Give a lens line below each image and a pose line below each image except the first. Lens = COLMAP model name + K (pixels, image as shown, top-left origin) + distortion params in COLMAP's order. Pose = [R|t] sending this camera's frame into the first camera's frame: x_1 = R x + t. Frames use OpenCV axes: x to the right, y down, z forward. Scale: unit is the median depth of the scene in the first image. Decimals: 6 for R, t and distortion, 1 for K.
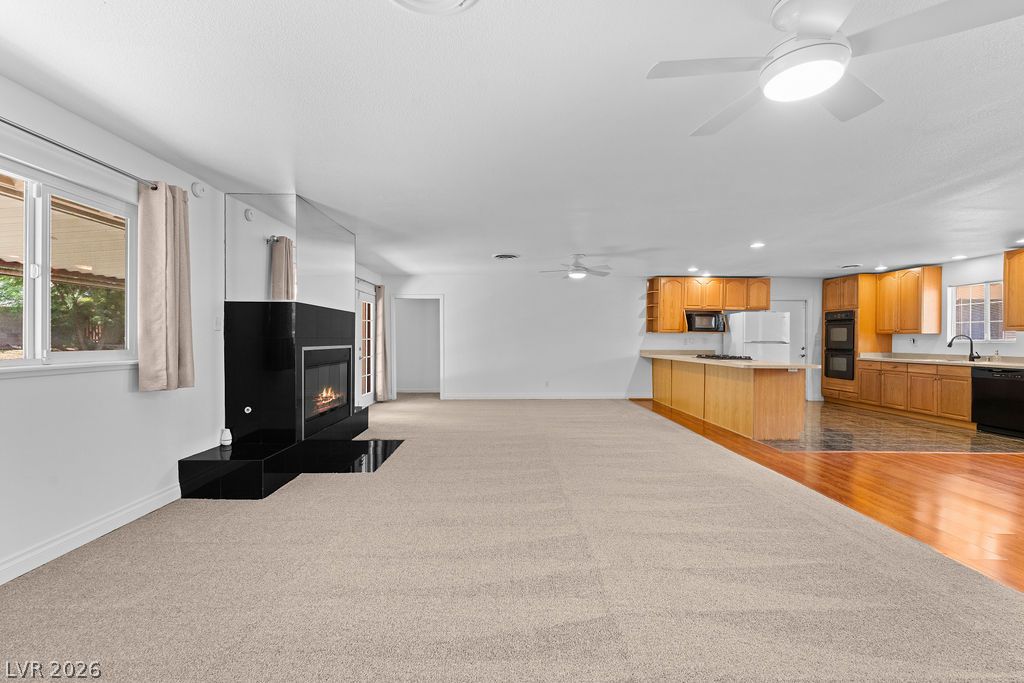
lens RADIAL K [[414.6, 0, 512.3], [0, 414.6, 344.5], [0, 0, 1]] dist [-0.001329, -0.000567]
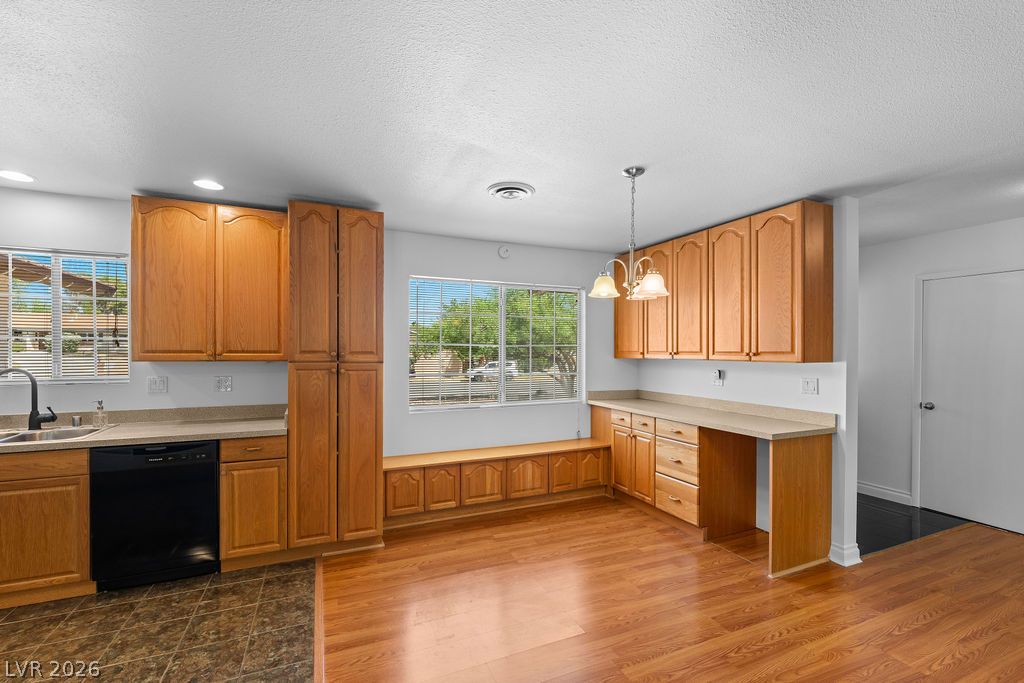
lens RADIAL K [[447.6, 0, 511.5], [0, 447.6, 350.2], [0, 0, 1]] dist [-0.003248, 0.000362]
pose [[-0.388176, -0.005296, 0.921570, 0.417785], [0.006472, 0.999943, 0.008473, -0.036047], [-0.921562, 0.009254, -0.388120, 0.614027]]
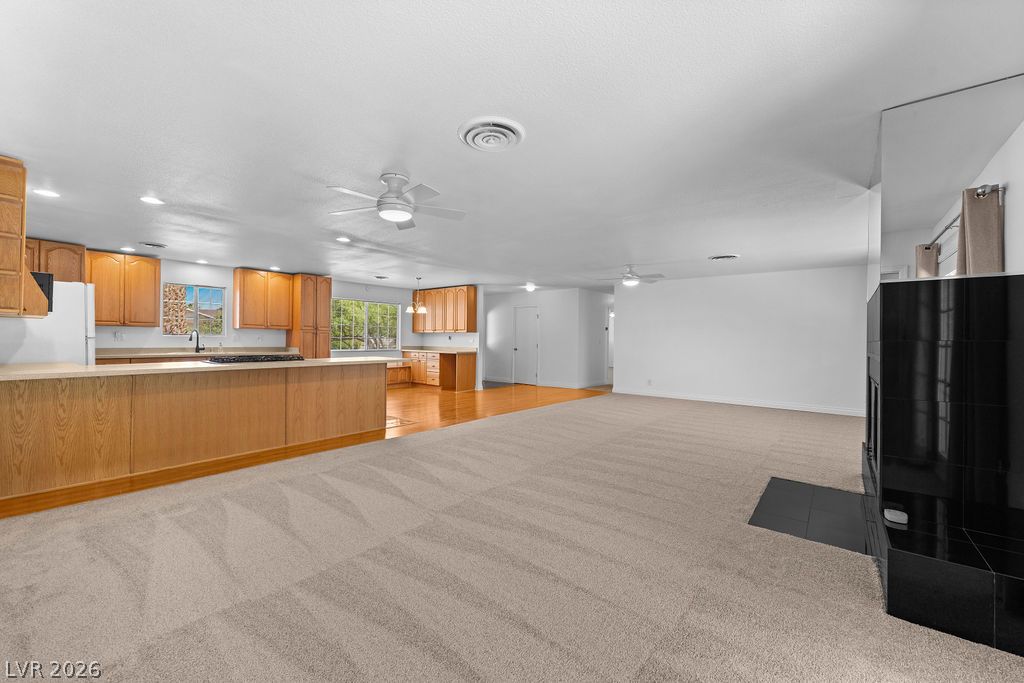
lens RADIAL K [[414.6, 0, 510.2], [0, 414.6, 341.4], [0, 0, 1]] dist [-0.001329, -0.000567]
pose [[-0.760574, -0.015944, 0.649056, -0.258923], [-0.006726, 0.999838, 0.016679, -0.013815], [-0.649217, 0.008320, -0.760558, 1.115704]]
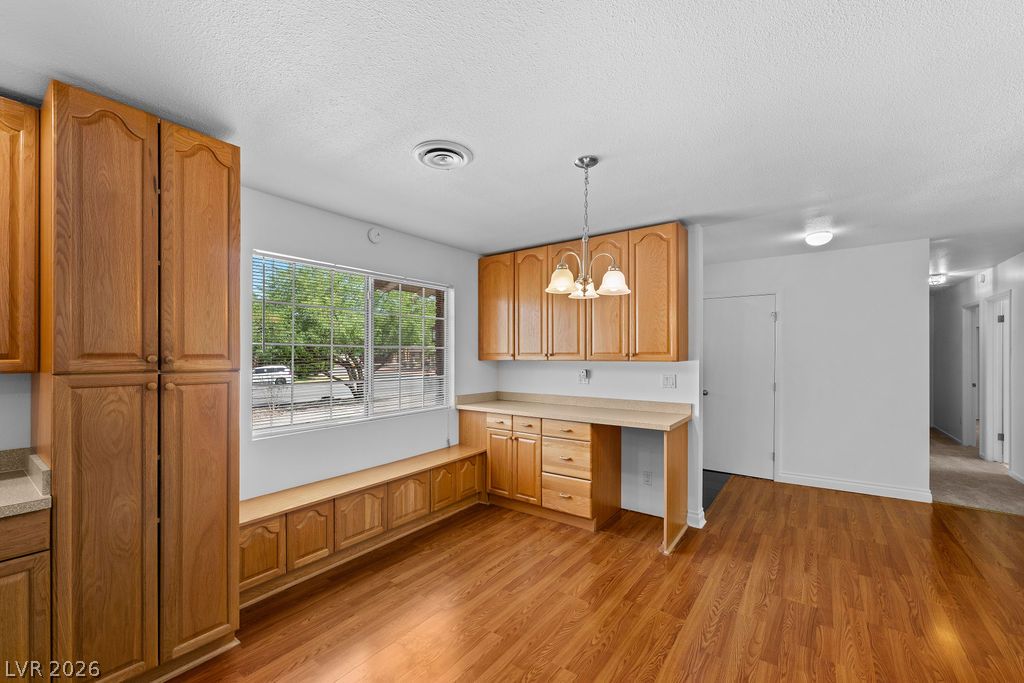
lens RADIAL K [[414.6, 0, 508.8], [0, 414.6, 353.4], [0, 0, 1]] dist [-0.001329, -0.000567]
pose [[-0.795176, 0.000578, 0.606379, 0.565795], [0.008242, 0.999917, 0.009854, -0.033824], [-0.606323, 0.012833, -0.795115, 0.669481]]
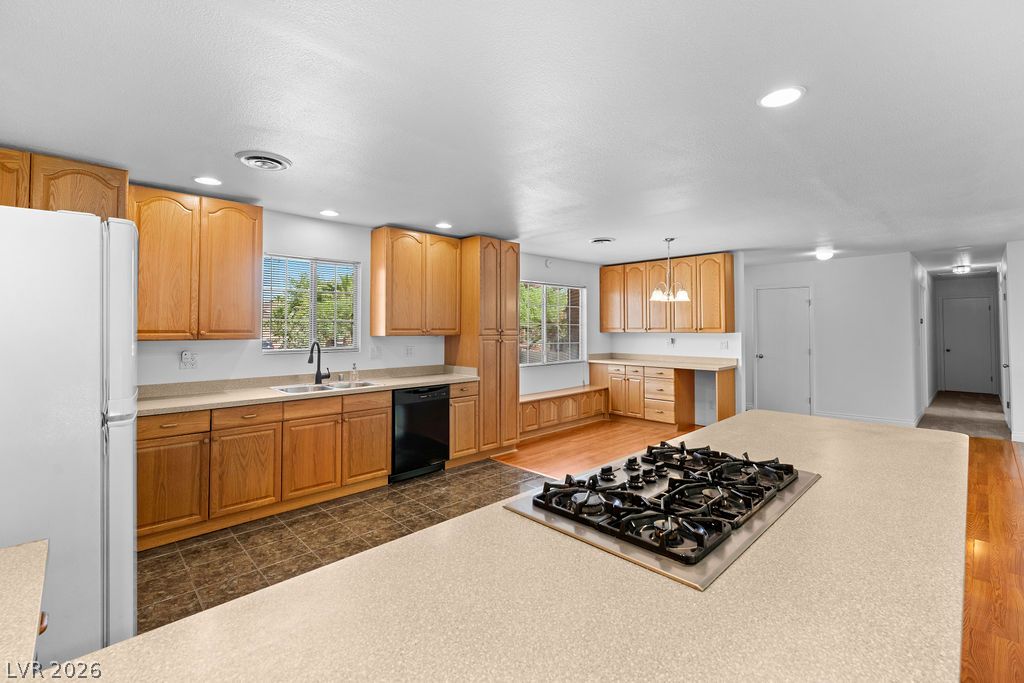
lens RADIAL K [[447.6, 0, 511.9], [0, 447.6, 316.0], [0, 0, 1]] dist [-0.003248, 0.000362]
pose [[-0.681740, 0.018854, 0.731352, 0.356237], [0.008894, 0.999808, -0.017484, -0.039677], [-0.731541, -0.005415, -0.681776, 1.059453]]
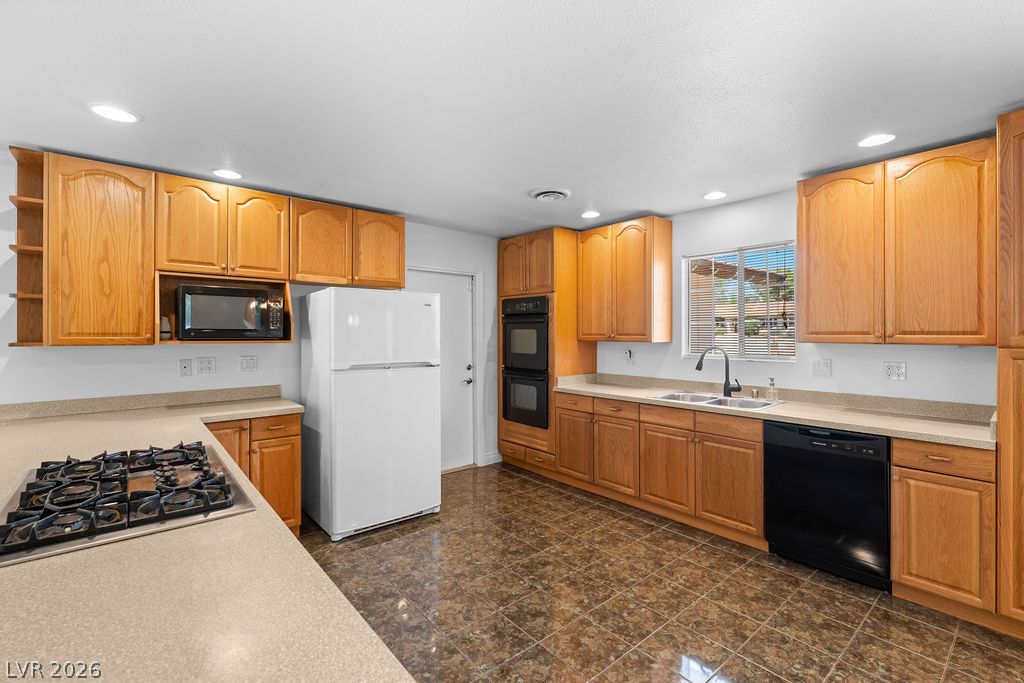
lens RADIAL K [[447.6, 0, 514.5], [0, 447.6, 334.3], [0, 0, 1]] dist [-0.003248, 0.000362]
pose [[0.768930, -0.007030, 0.639295, 0.452305], [0.012644, 0.999911, -0.004212, -0.034231], [-0.639208, 0.011322, 0.768950, 0.621505]]
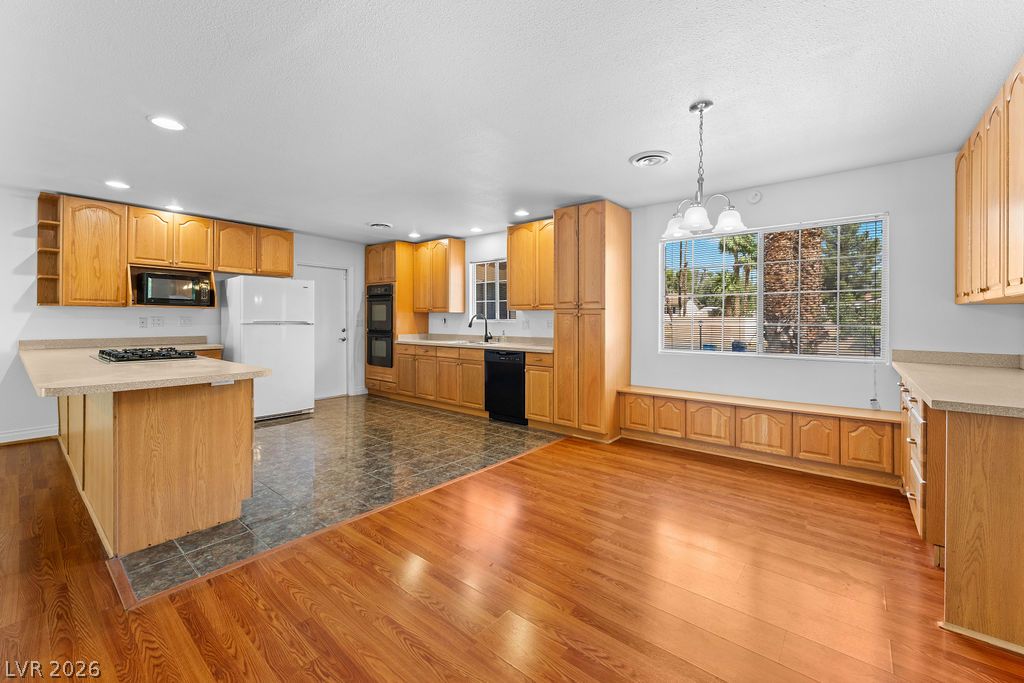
lens RADIAL K [[414.6, 0, 512.3], [0, 414.6, 323.7], [0, 0, 1]] dist [-0.001329, -0.000567]
pose [[0.644335, -0.007800, 0.764704, 0.359467], [0.007422, 0.999965, 0.003946, -0.004236], [-0.764708, 0.003133, 0.644370, 0.290921]]
